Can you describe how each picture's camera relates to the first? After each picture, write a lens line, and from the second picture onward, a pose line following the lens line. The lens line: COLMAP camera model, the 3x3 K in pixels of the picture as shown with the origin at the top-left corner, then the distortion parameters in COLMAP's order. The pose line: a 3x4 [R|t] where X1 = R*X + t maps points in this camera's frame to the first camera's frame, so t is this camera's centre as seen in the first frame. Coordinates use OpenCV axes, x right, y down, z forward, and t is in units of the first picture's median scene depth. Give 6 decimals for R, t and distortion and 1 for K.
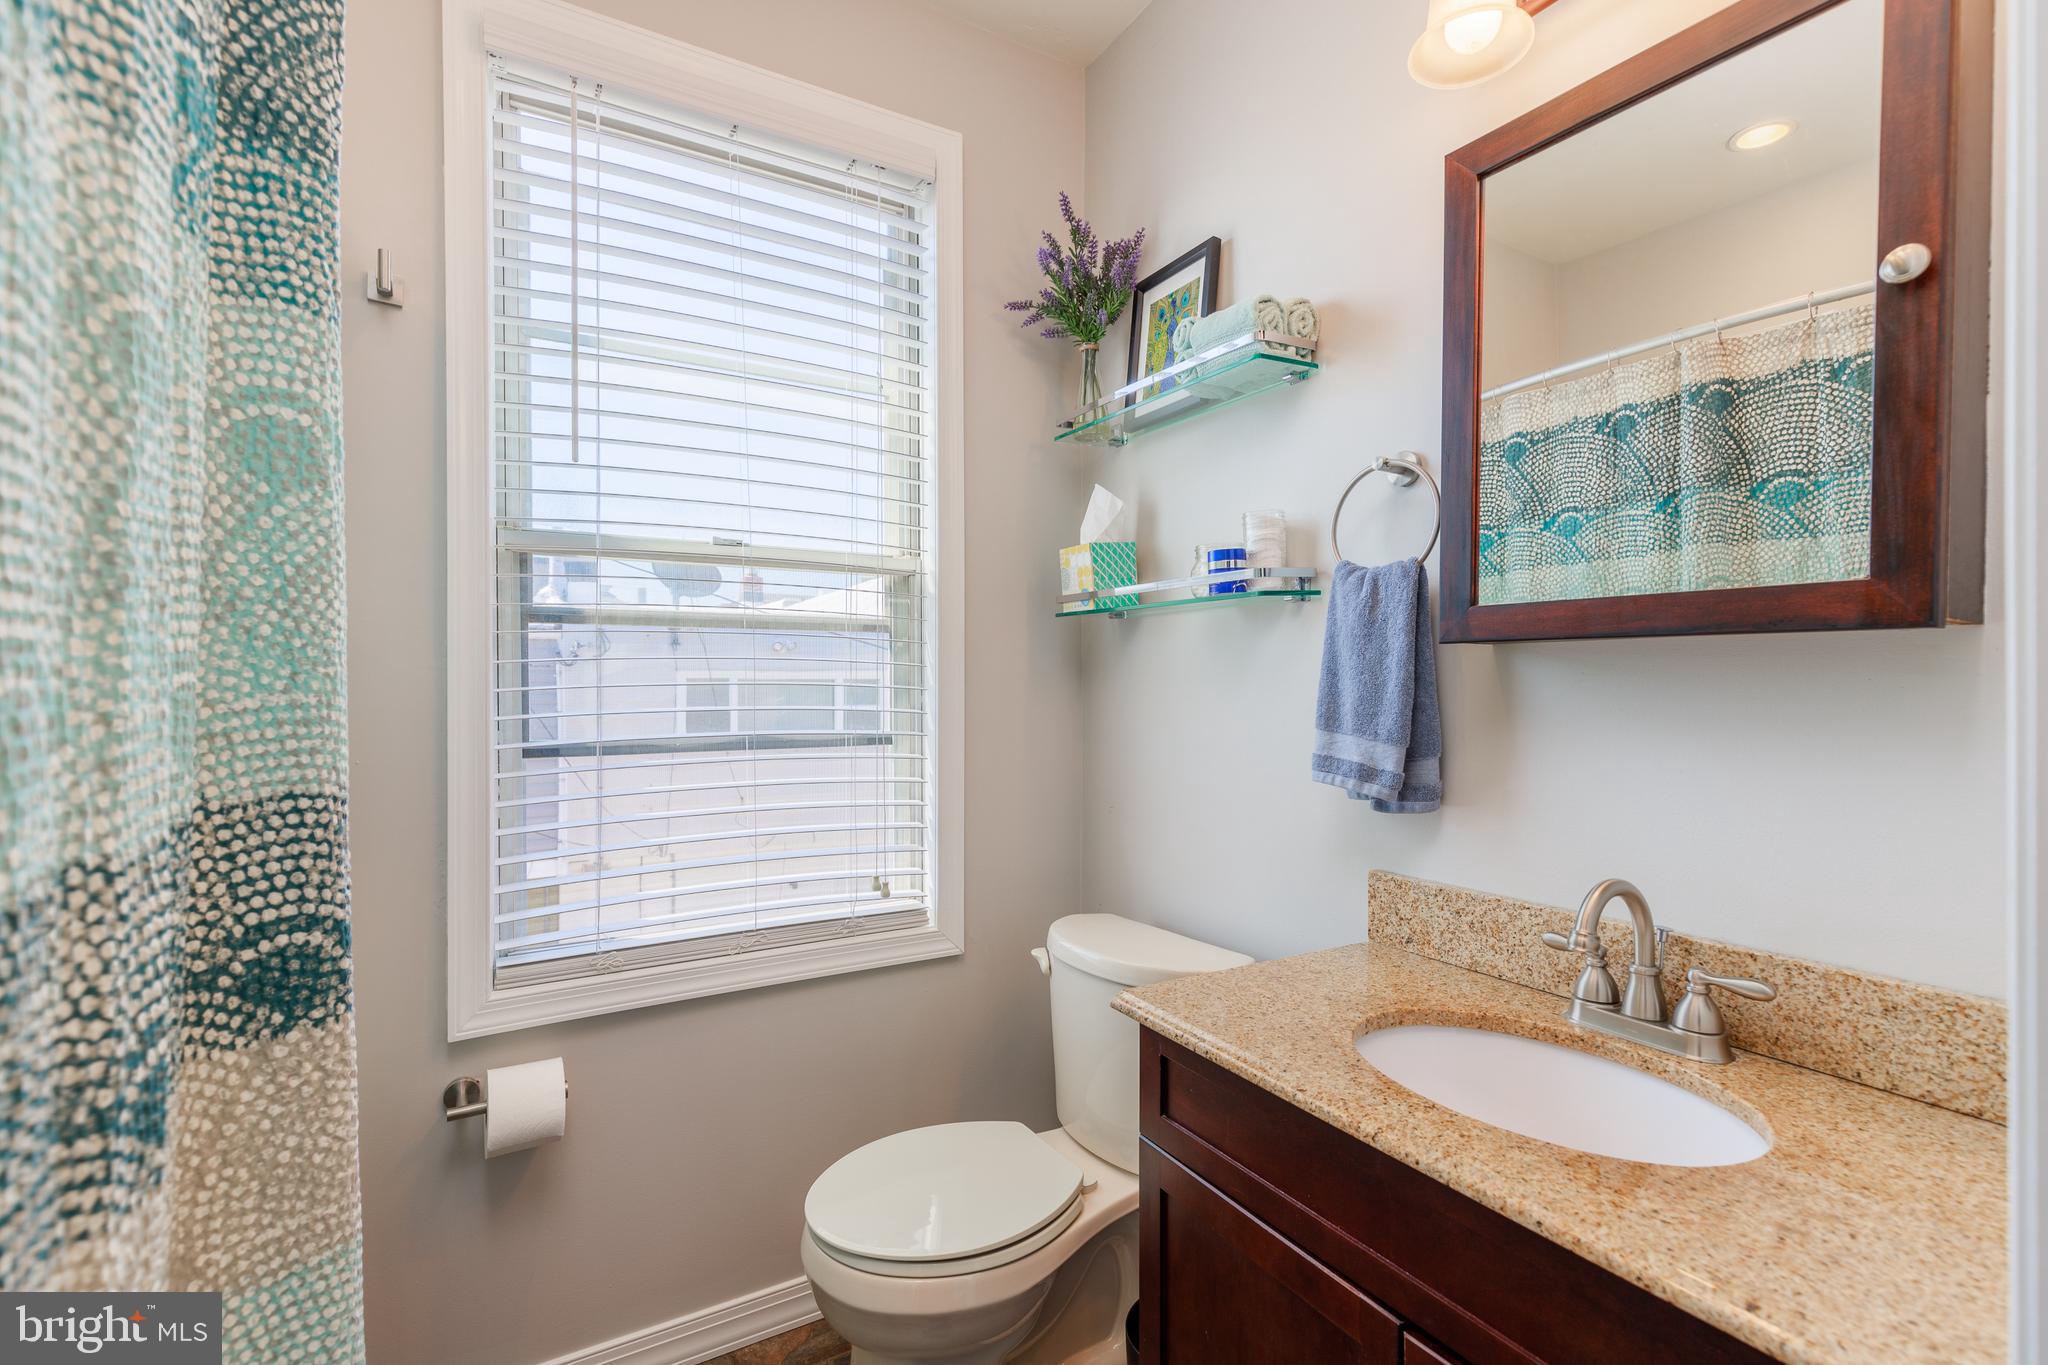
lens RADIAL K [[927.7, 0, 1026.5], [0, 927.7, 689.4], [0, 0, 1]] dist [0.013875, -0.004423]
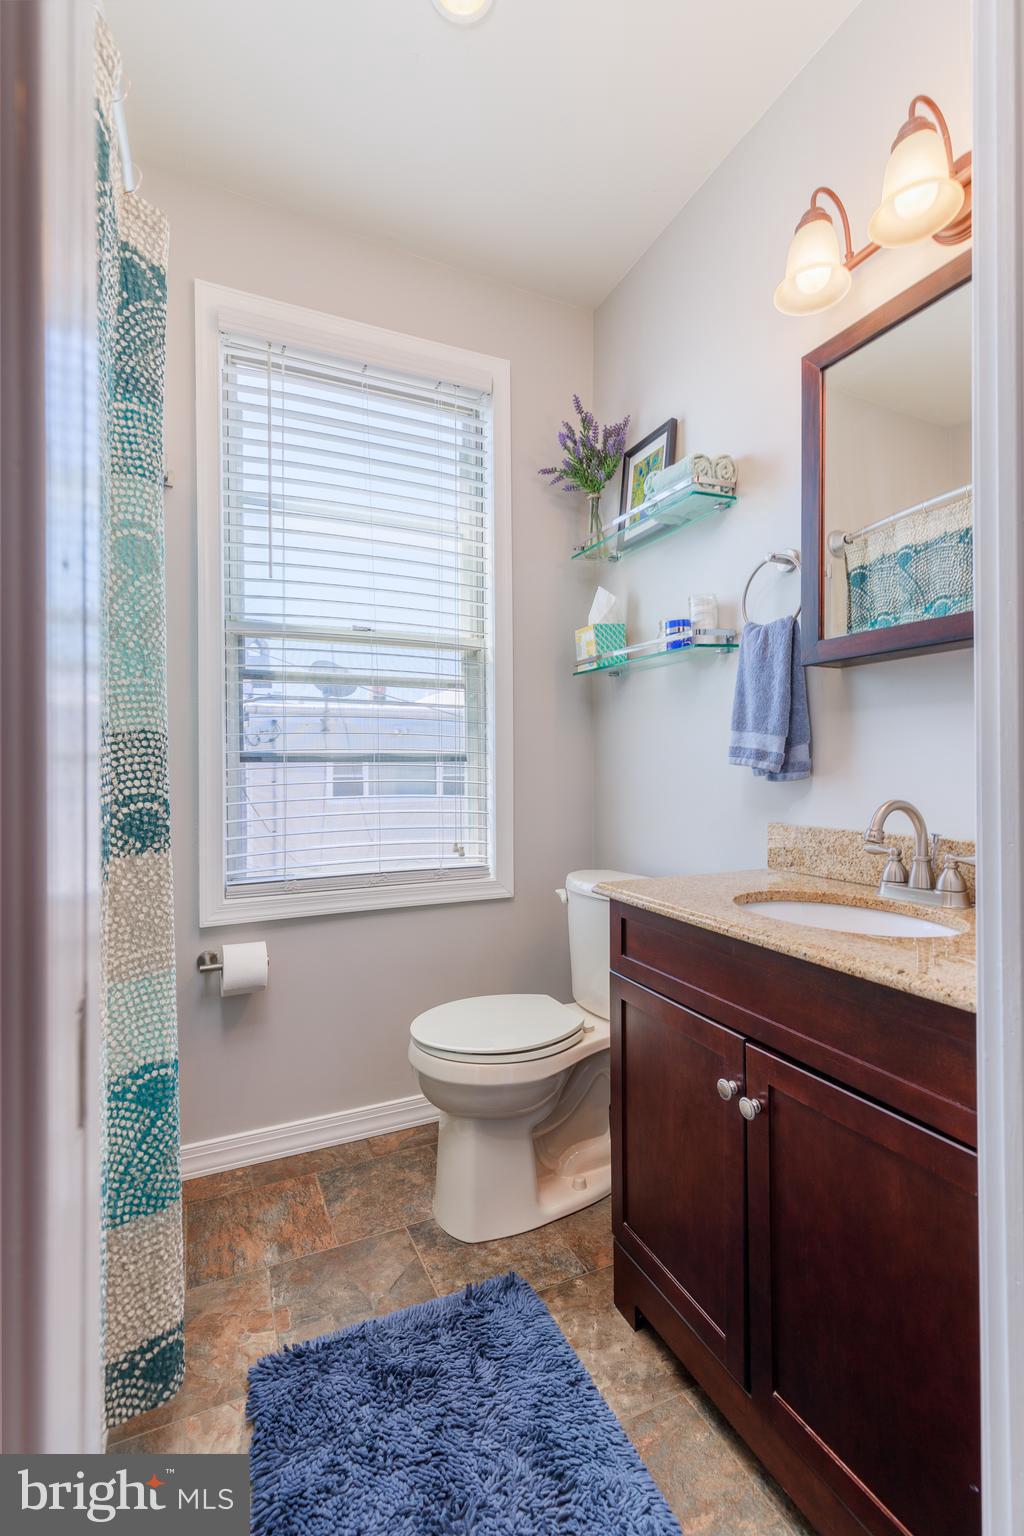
lens RADIAL K [[695.8, 0, 510.9], [0, 695.8, 766.7], [0, 0, 1]] dist [0.013875, -0.004423]
pose [[0.995040, -0.005686, -0.099317, 0.071915], [0.005250, 0.999975, -0.004660, 0.126711], [0.099341, 0.004115, 0.995045, -0.231683]]
